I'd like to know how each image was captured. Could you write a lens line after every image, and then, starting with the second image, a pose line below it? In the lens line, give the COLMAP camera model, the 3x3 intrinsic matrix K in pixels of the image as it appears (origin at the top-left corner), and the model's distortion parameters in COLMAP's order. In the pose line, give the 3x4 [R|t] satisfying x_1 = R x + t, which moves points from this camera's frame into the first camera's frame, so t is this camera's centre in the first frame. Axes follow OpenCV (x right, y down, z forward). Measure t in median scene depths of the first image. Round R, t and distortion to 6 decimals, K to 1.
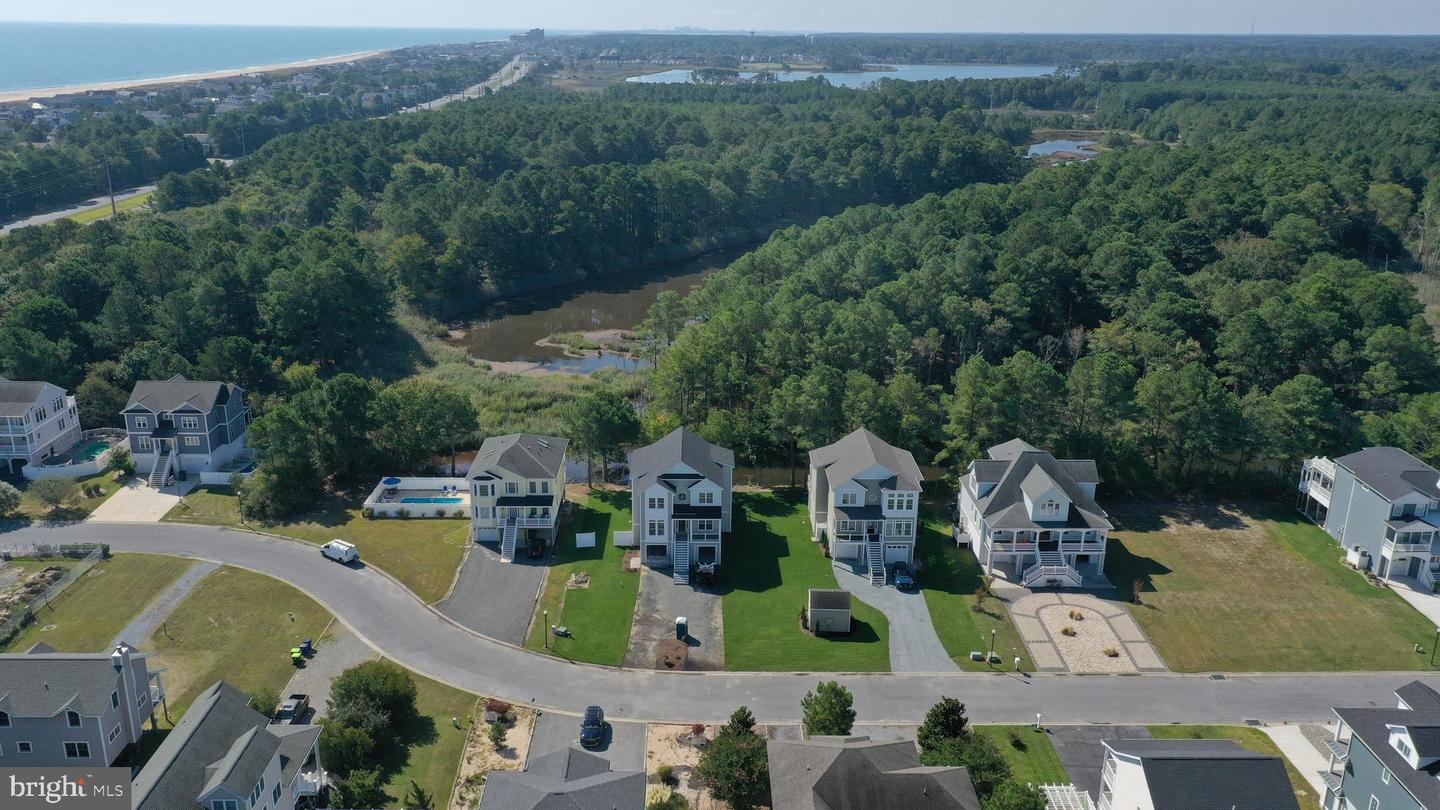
lens RADIAL K [[1147.7, 0, 716.4], [0, 1147.7, 395.1], [0, 0, 1]] dist [0.008922, 0.003069]
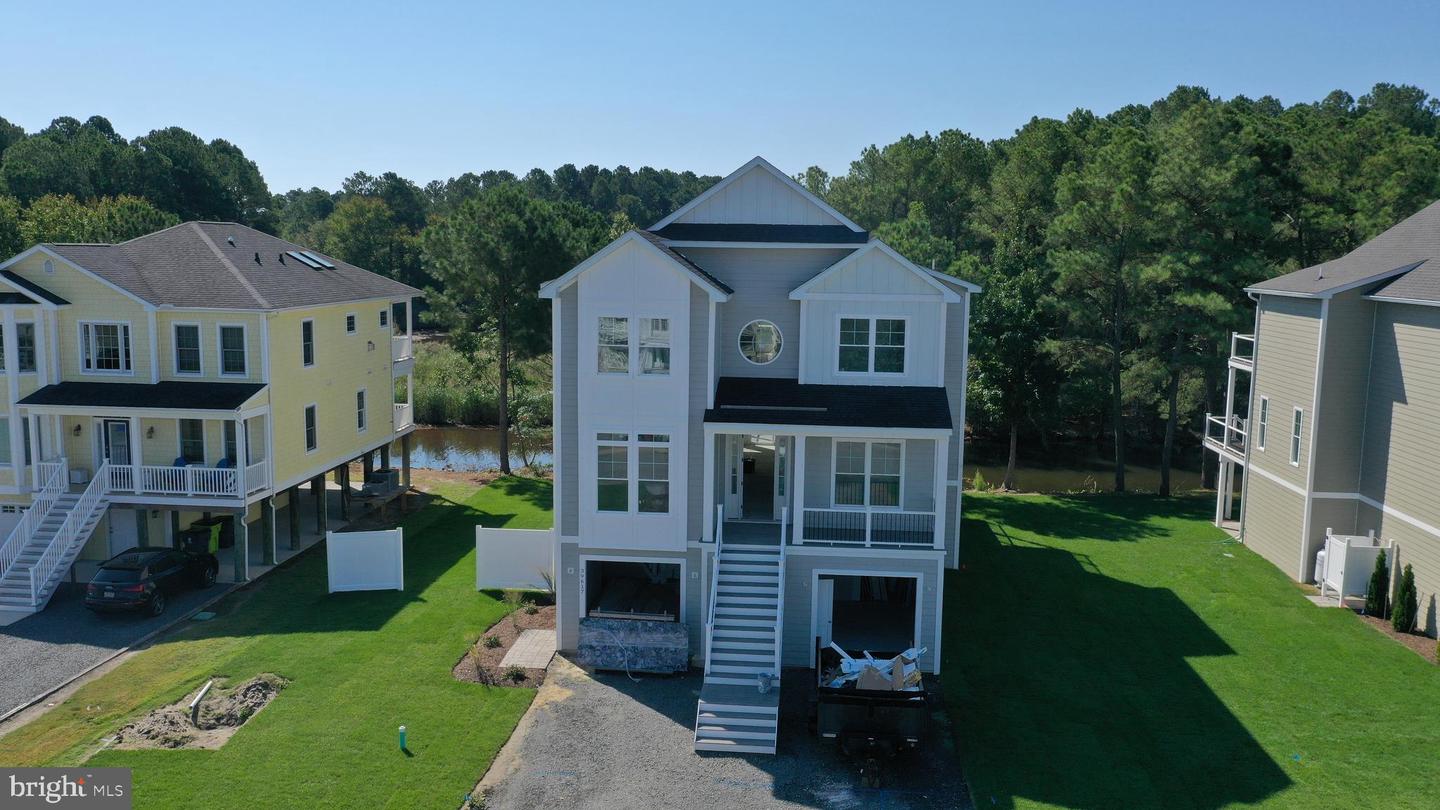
lens RADIAL K [[1147.7, 0, 716.4], [0, 1147.7, 395.1], [0, 0, 1]] dist [0.008922, 0.003069]
pose [[0.994391, 0.016593, -0.104458, -0.015011], [-0.035310, 0.983035, -0.179985, 0.134239], [0.099699, 0.182664, 0.978107, 0.769746]]
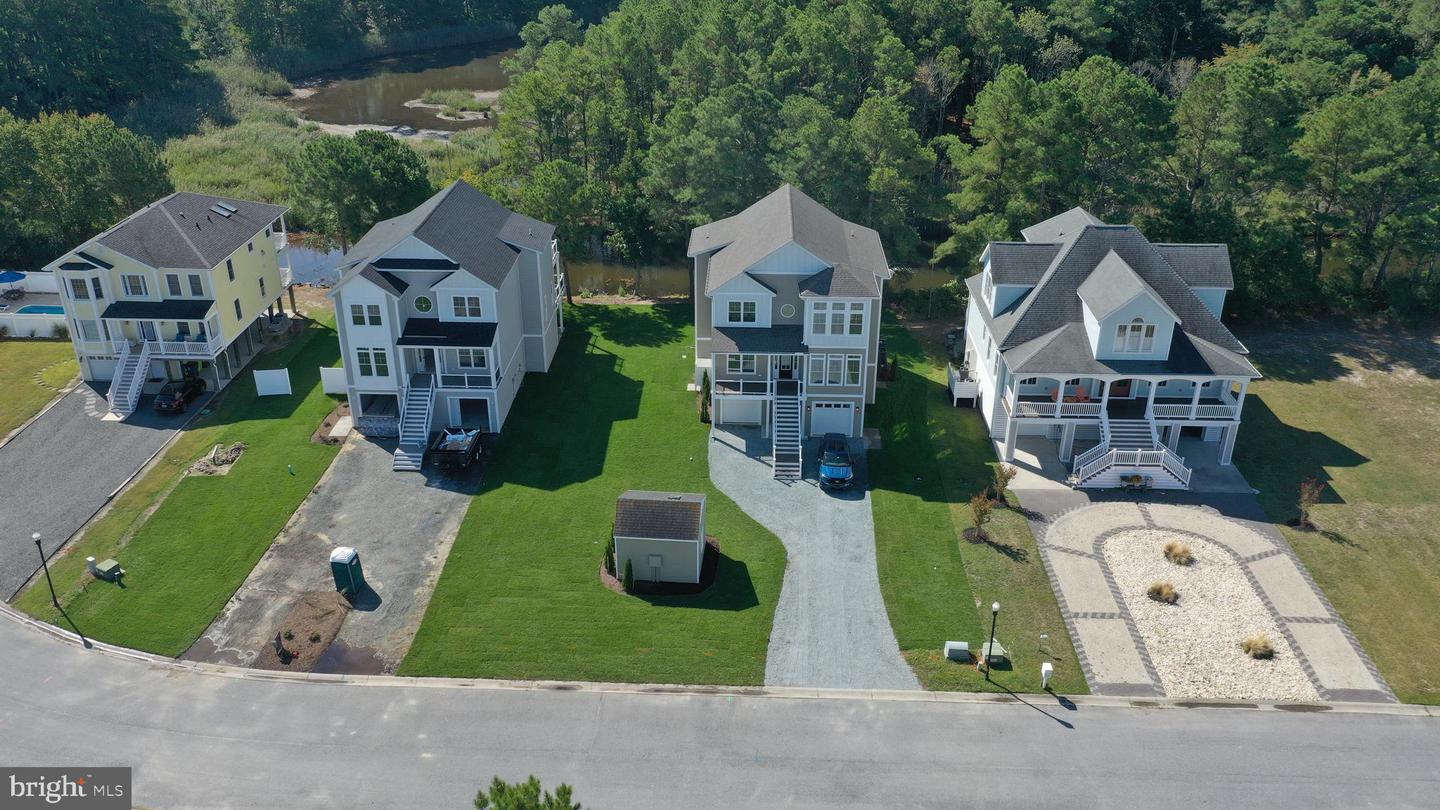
lens RADIAL K [[1144.0, 0, 713.4], [0, 1144.0, 400.9], [0, 0, 1]] dist [0.010208, -0.000762]
pose [[0.998502, 0.016777, -0.052085, 0.127463], [-0.008928, 0.989033, 0.147424, 0.052627], [0.053987, -0.146738, 0.987701, 0.471209]]
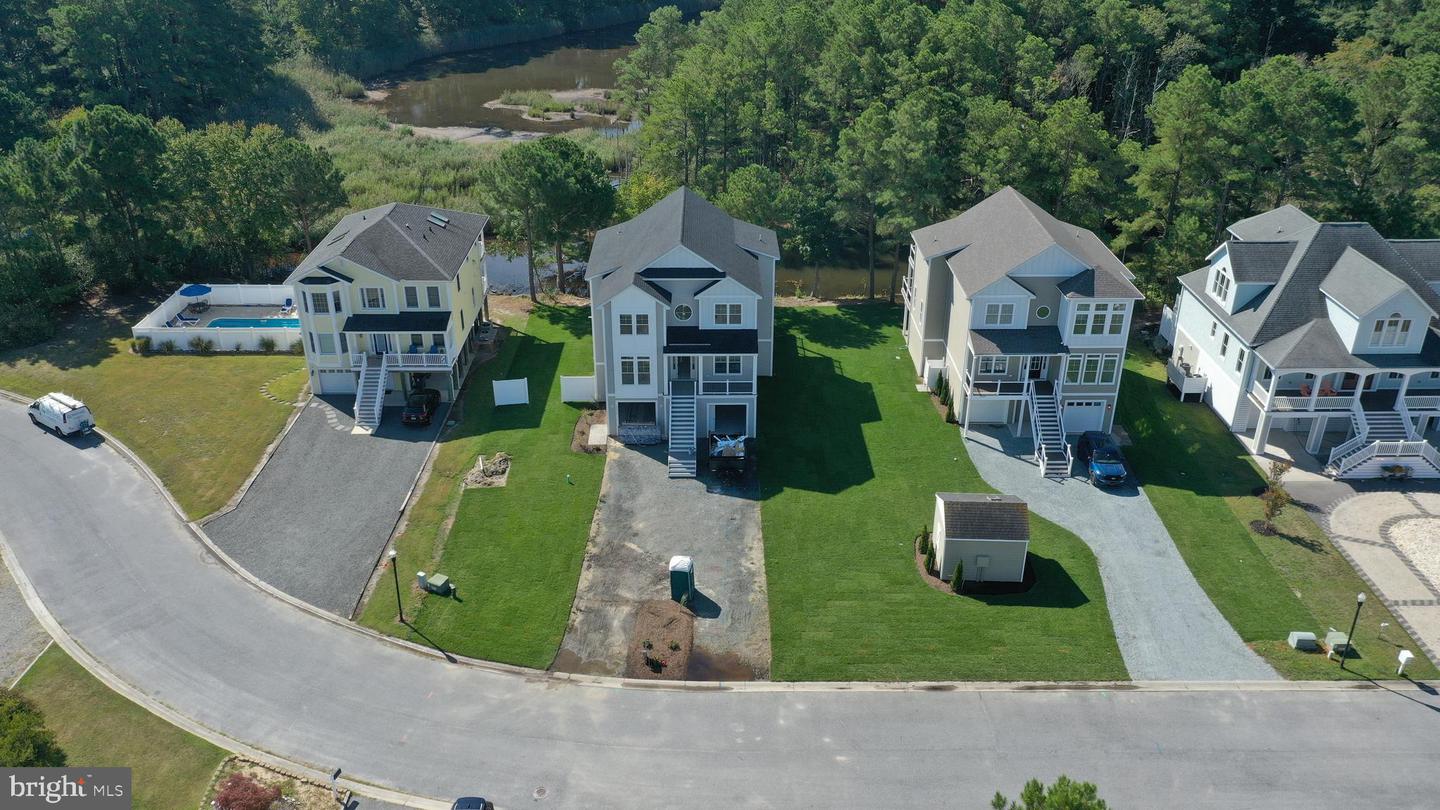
lens RADIAL K [[1147.7, 0, 716.4], [0, 1147.7, 395.1], [0, 0, 1]] dist [0.008922, 0.003069]
pose [[0.999894, -0.004414, -0.013839, -0.007167], [0.006438, 0.988696, 0.149796, 0.045884], [0.013022, -0.149870, 0.988620, 0.457840]]
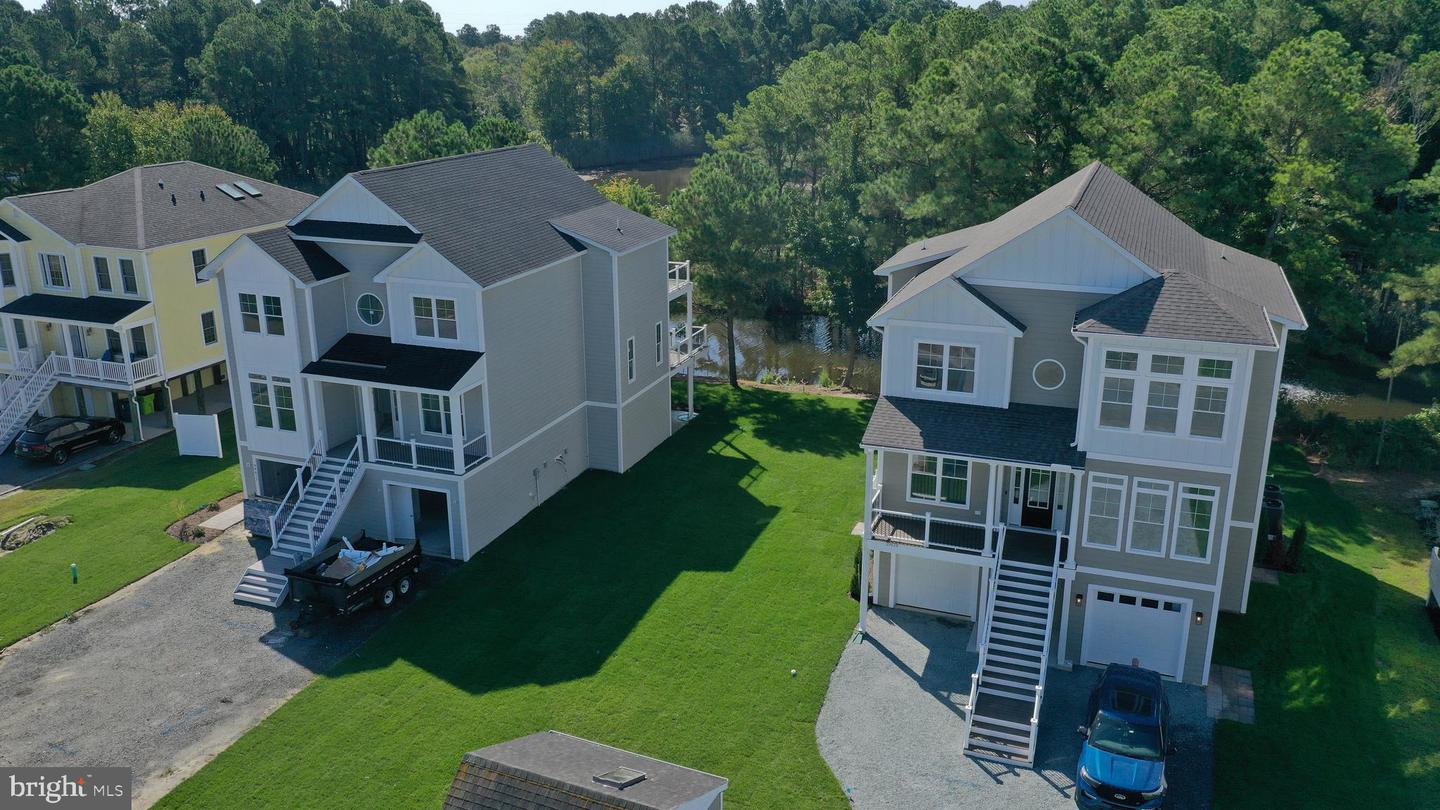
lens RADIAL K [[1145.7, 0, 715.7], [0, 1145.7, 400.2], [0, 0, 1]] dist [0.005312, 0.006828]
pose [[0.927790, 0.099603, -0.359562, 0.154210], [-0.101380, 0.994750, 0.013964, 0.096190], [0.359065, 0.023497, 0.933017, 0.741600]]
